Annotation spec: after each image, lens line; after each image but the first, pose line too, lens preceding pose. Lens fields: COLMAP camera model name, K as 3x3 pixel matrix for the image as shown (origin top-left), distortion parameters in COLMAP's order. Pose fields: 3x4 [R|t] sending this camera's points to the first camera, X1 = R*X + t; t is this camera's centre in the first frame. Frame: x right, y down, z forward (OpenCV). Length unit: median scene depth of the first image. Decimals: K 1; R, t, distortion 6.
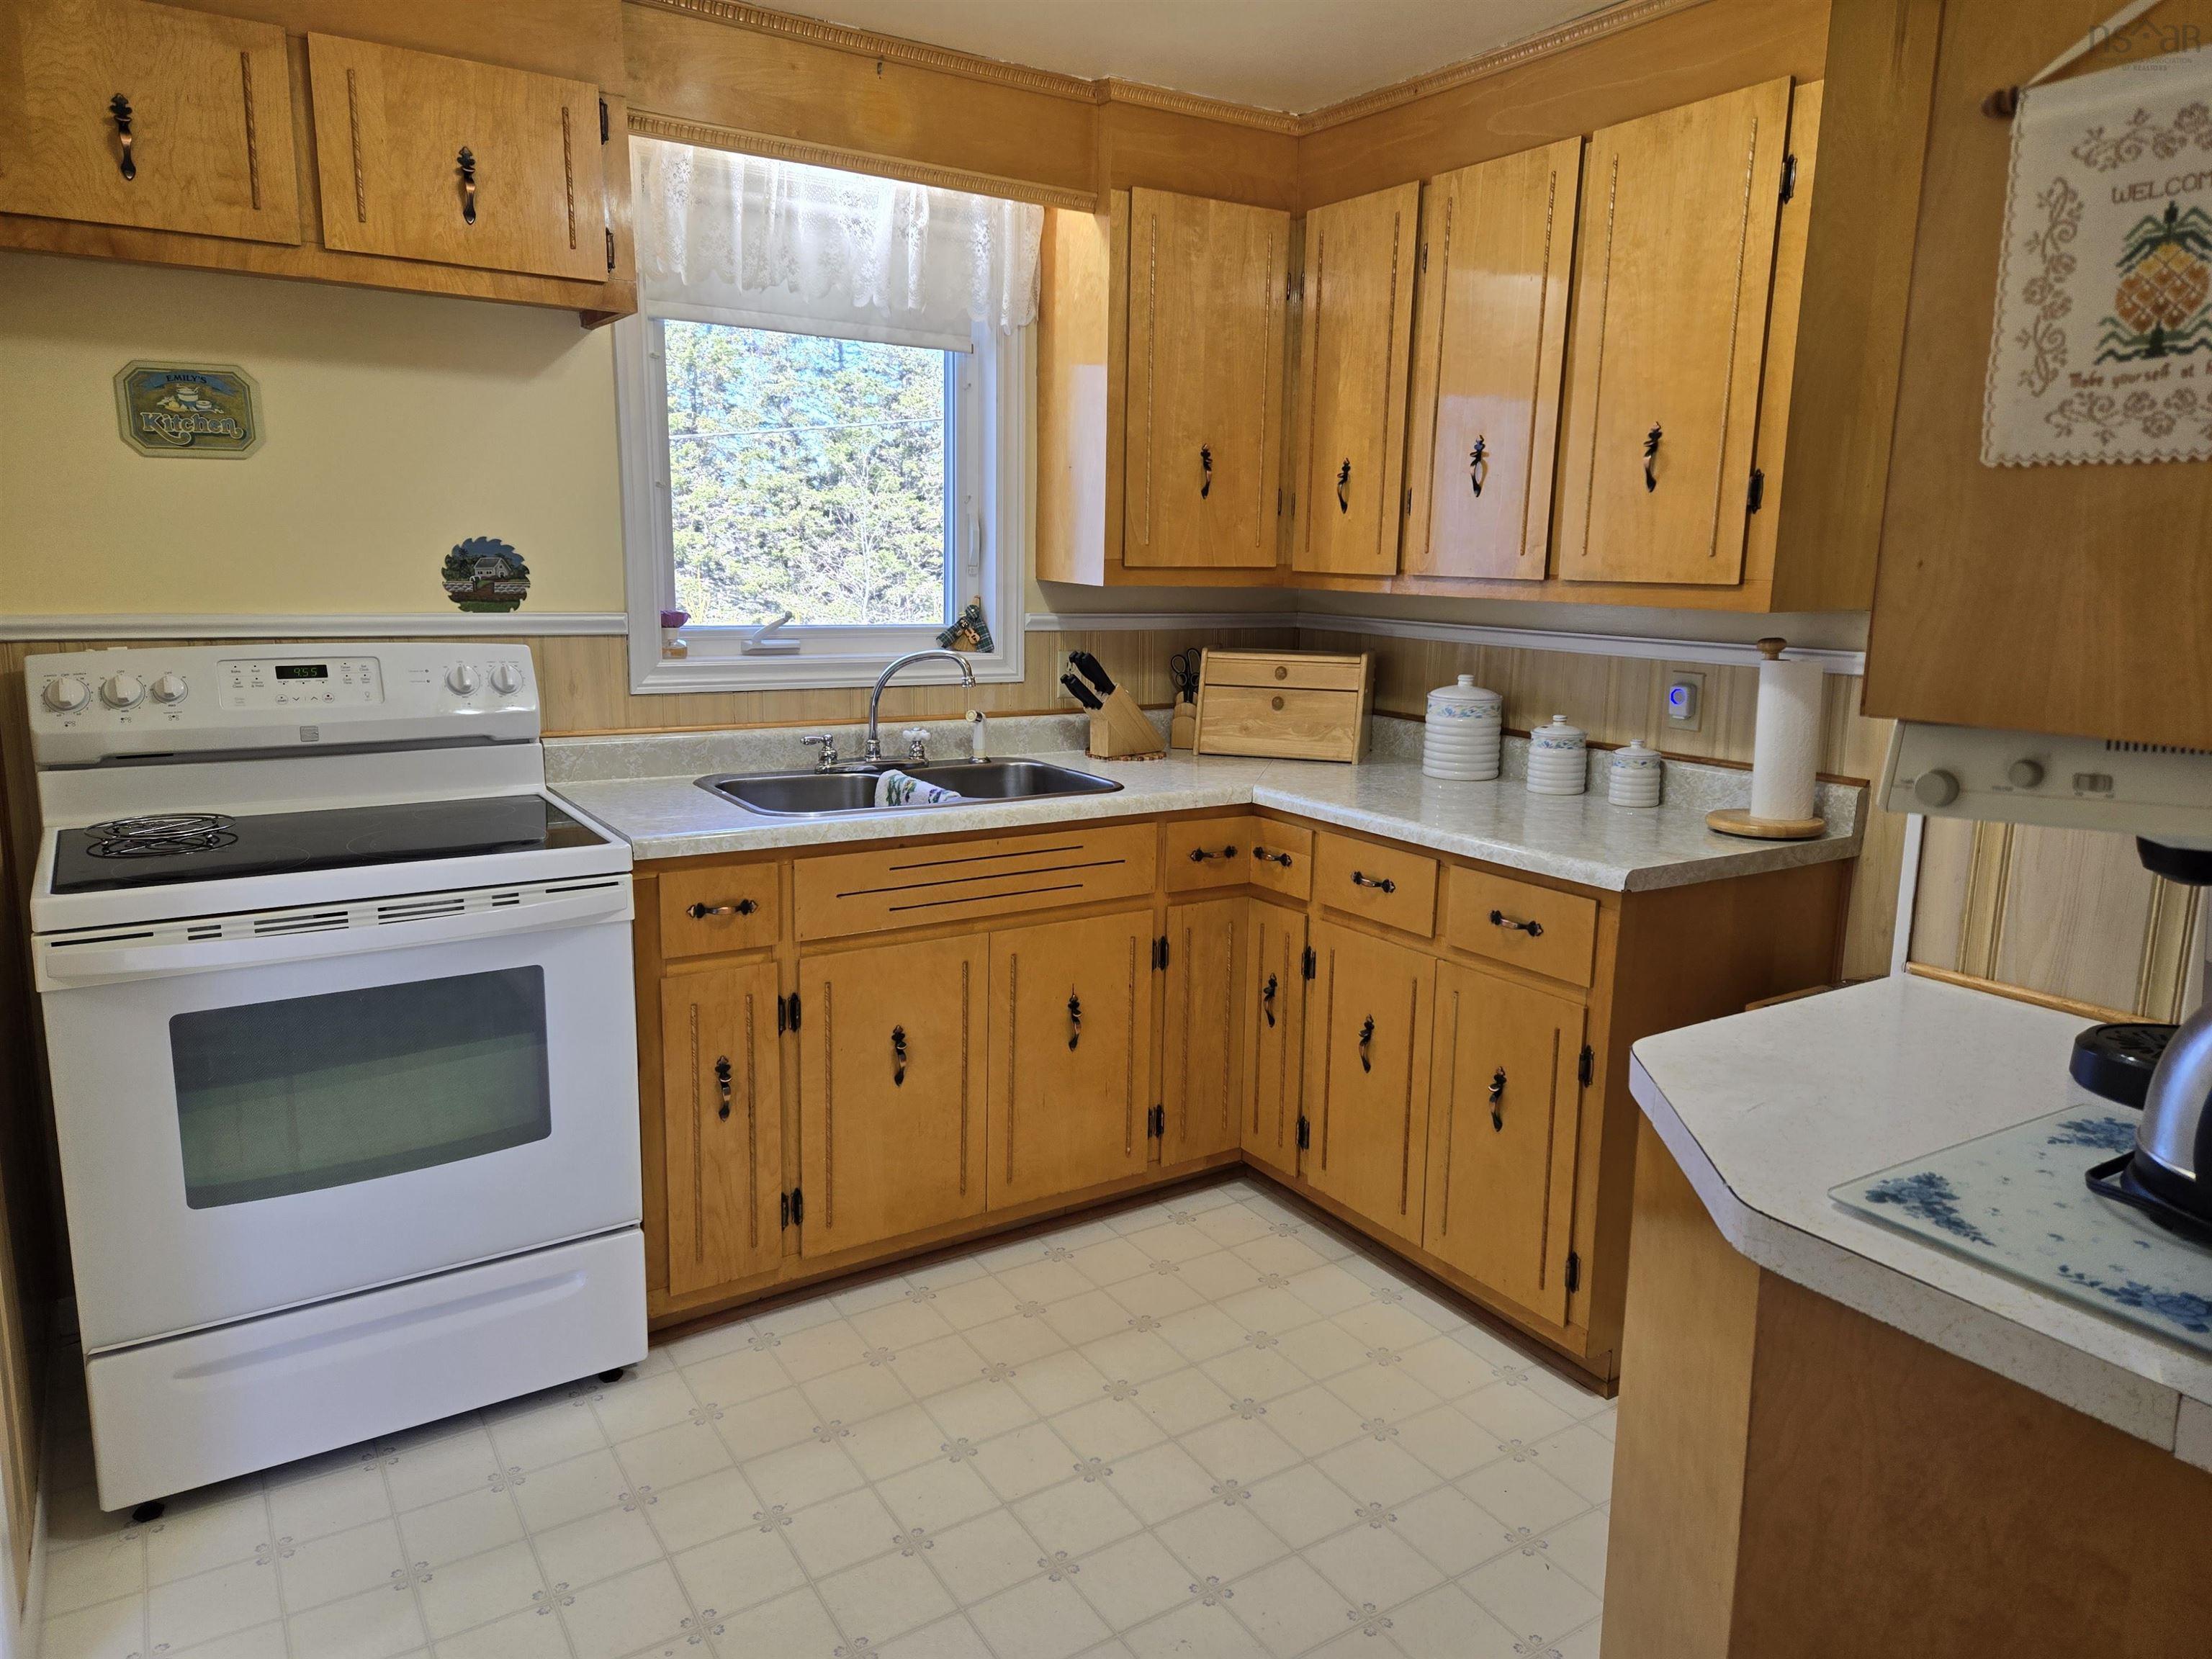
lens RADIAL K [[1480.2, 0, 1105.4], [0, 1480.2, 826.0], [0, 0, 1]] dist [0.067539, 0.000862]
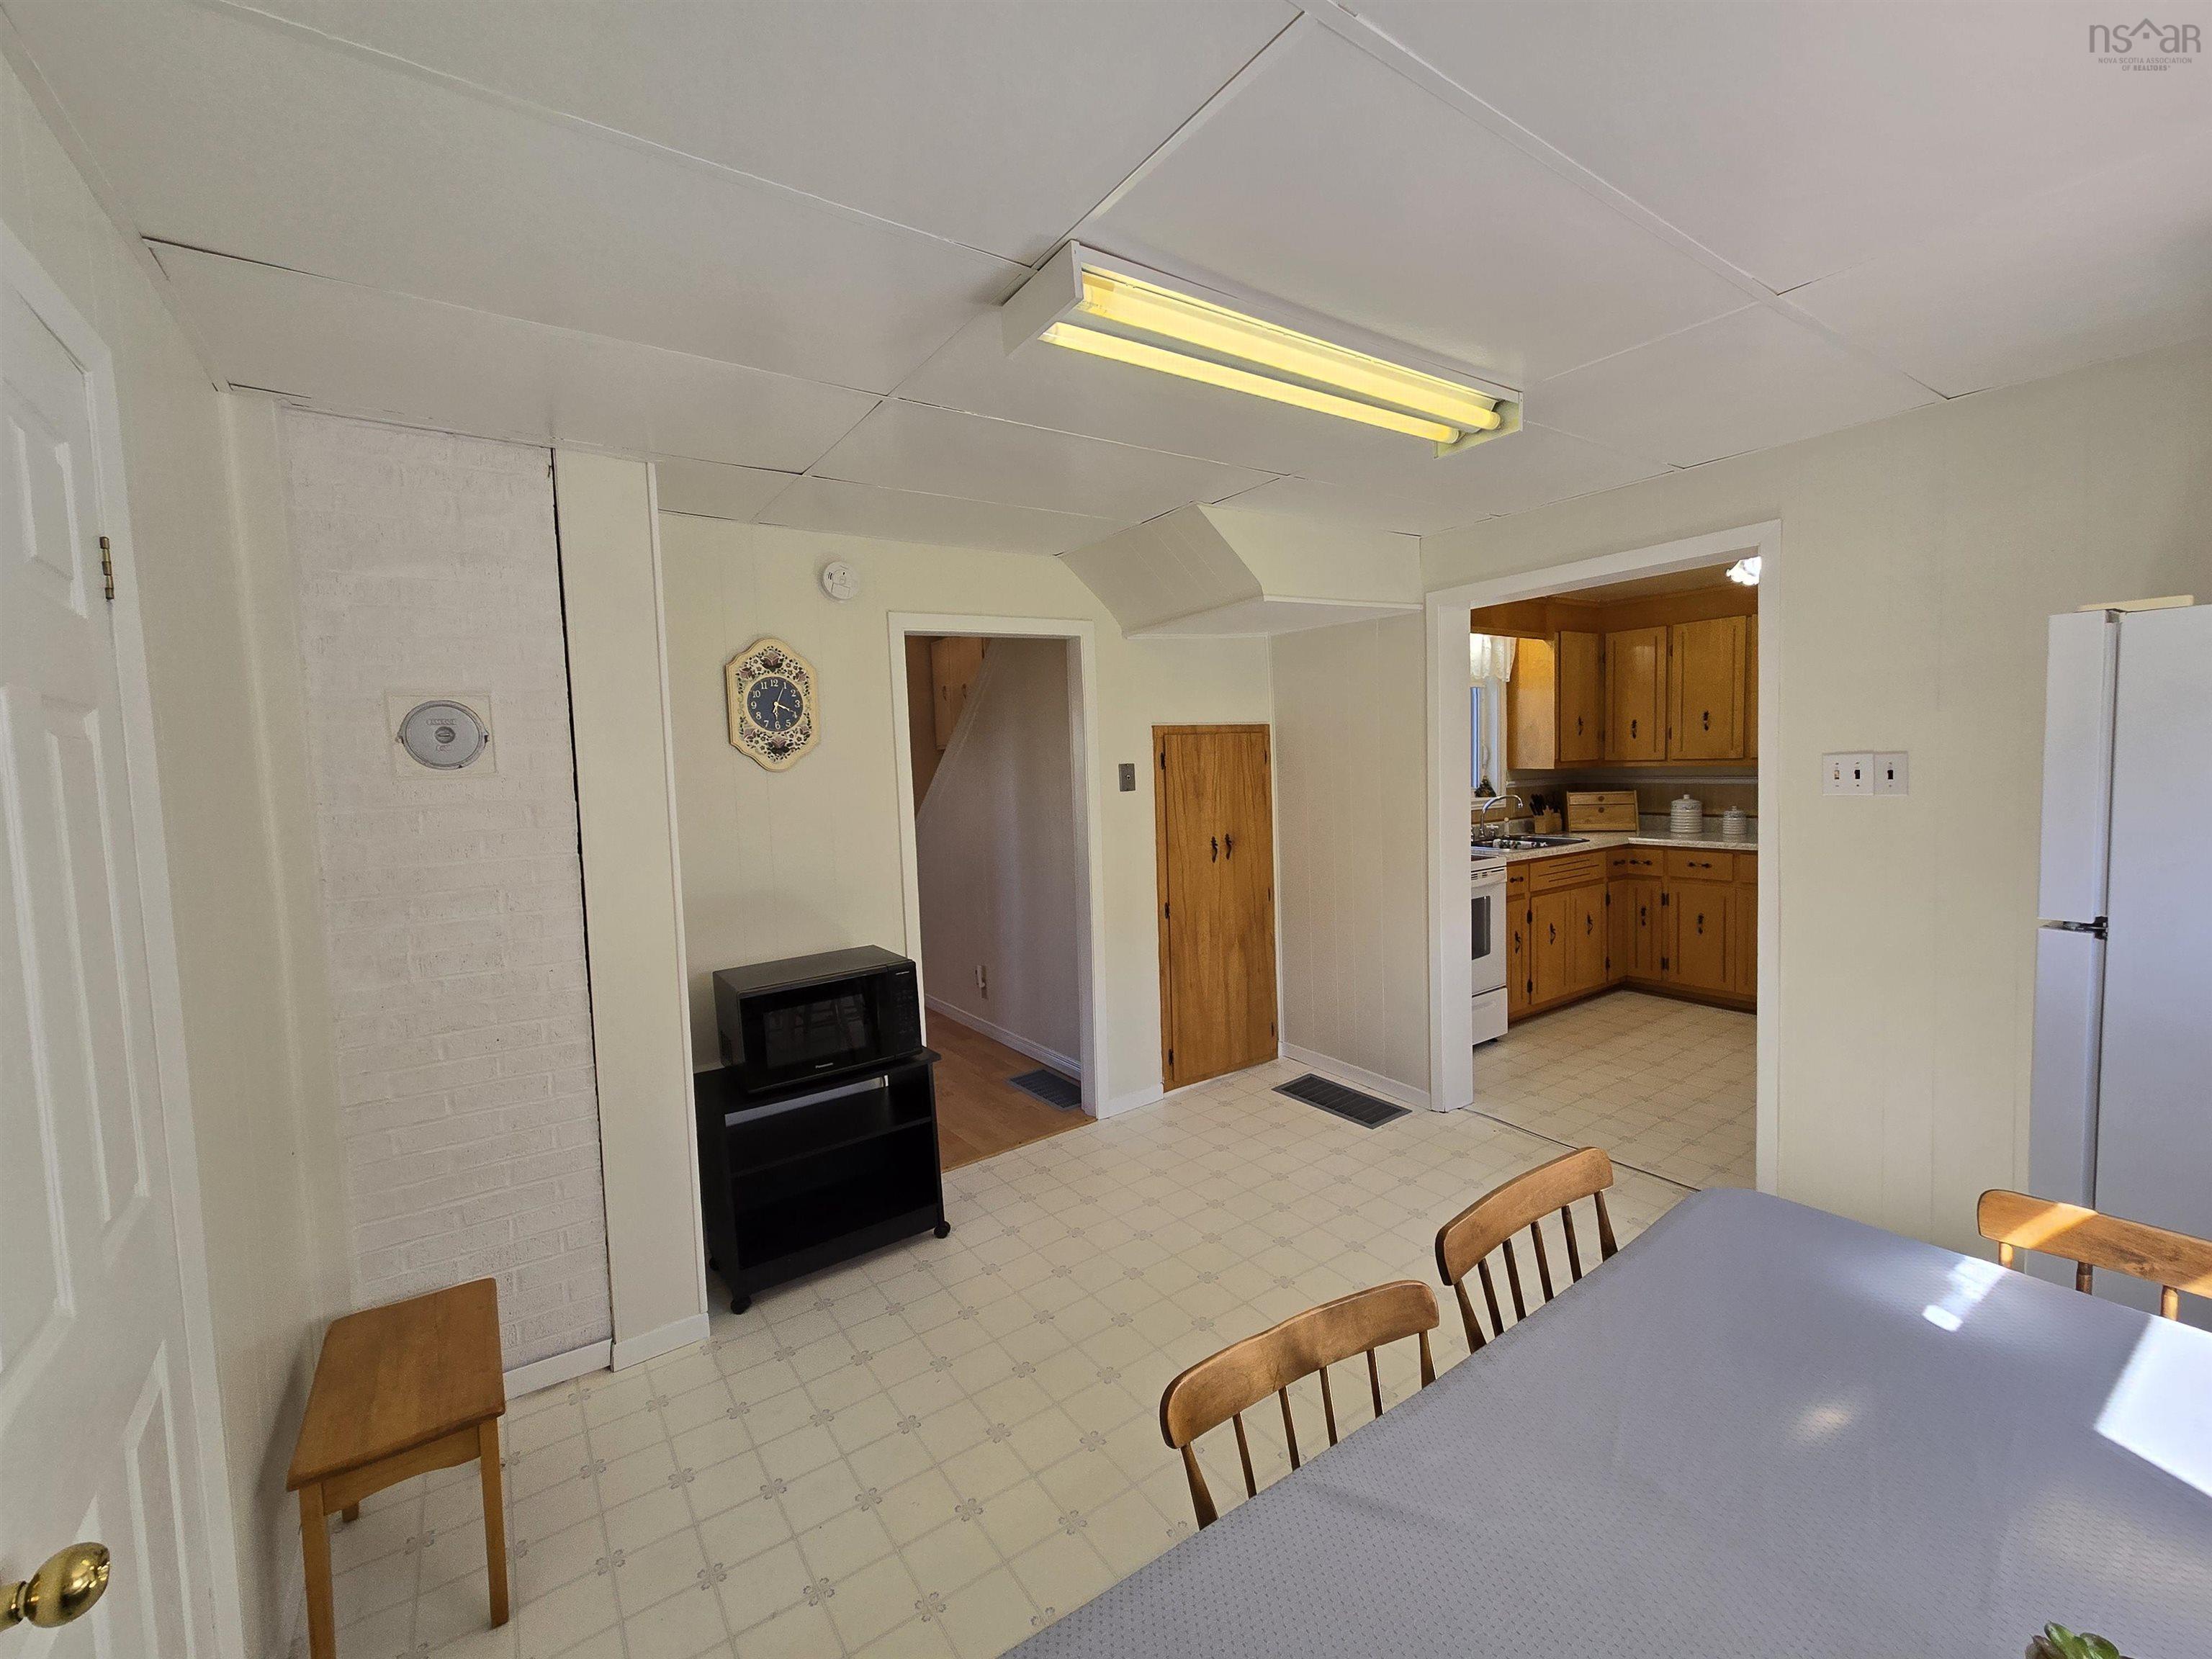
lens RADIAL K [[912.9, 0, 1105.4], [0, 912.9, 823.5], [0, 0, 1]] dist [-0.000708, 0.000003]
pose [[0.998280, -0.054219, 0.022287, -0.908777], [0.056441, 0.991700, -0.115526, 0.087908], [-0.015838, 0.116585, 0.993054, -0.671017]]
